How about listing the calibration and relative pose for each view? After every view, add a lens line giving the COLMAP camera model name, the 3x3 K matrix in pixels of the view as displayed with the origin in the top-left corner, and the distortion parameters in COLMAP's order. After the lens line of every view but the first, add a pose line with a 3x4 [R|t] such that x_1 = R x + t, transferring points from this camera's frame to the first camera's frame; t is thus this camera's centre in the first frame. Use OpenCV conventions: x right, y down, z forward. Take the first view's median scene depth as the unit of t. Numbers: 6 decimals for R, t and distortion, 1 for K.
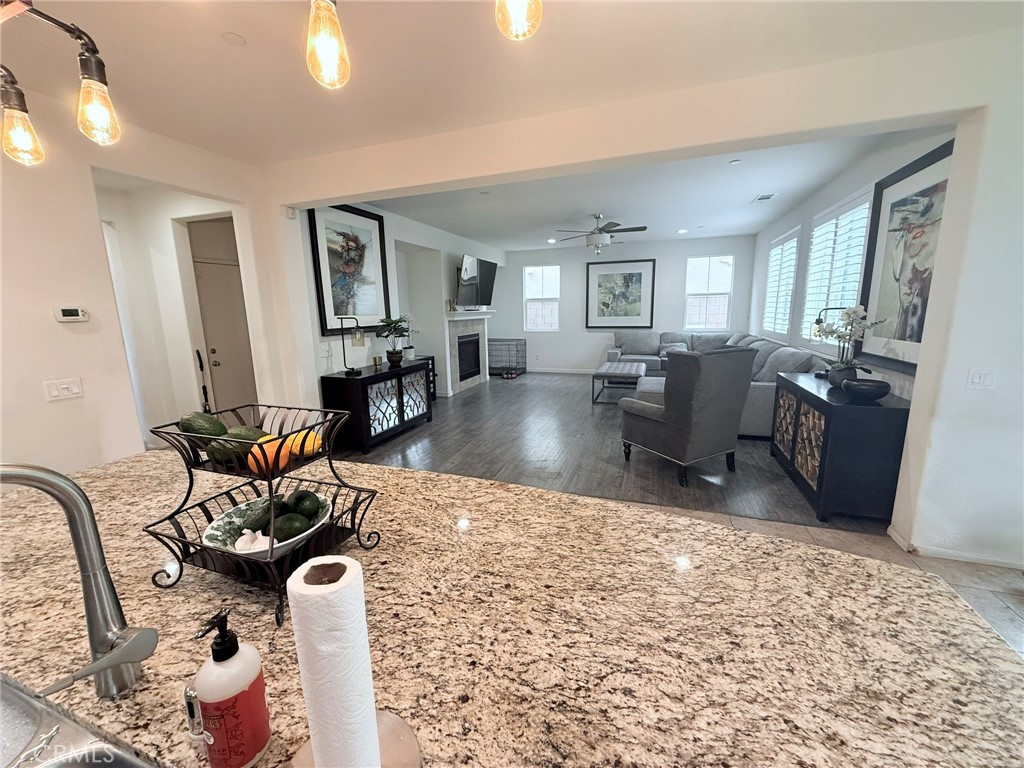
lens RADIAL K [[405.6, 0, 510.2], [0, 405.6, 382.0], [0, 0, 1]] dist [-0.000859, 0.000172]
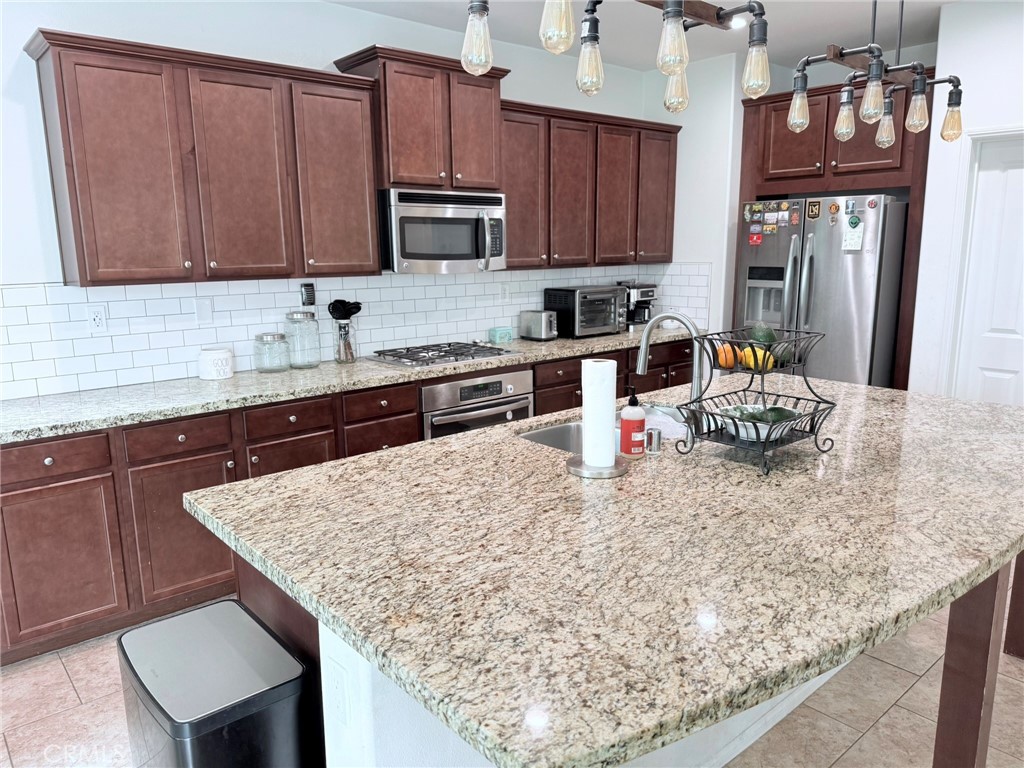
lens RADIAL K [[722.7, 0, 511.5], [0, 722.7, 384.8], [0, 0, 1]] dist [0.005072, -0.003800]
pose [[-0.487960, 0.190207, -0.851890, 0.328311], [-0.133825, 0.948127, 0.288349, -0.055599], [0.862546, 0.254707, -0.437194, 0.229803]]
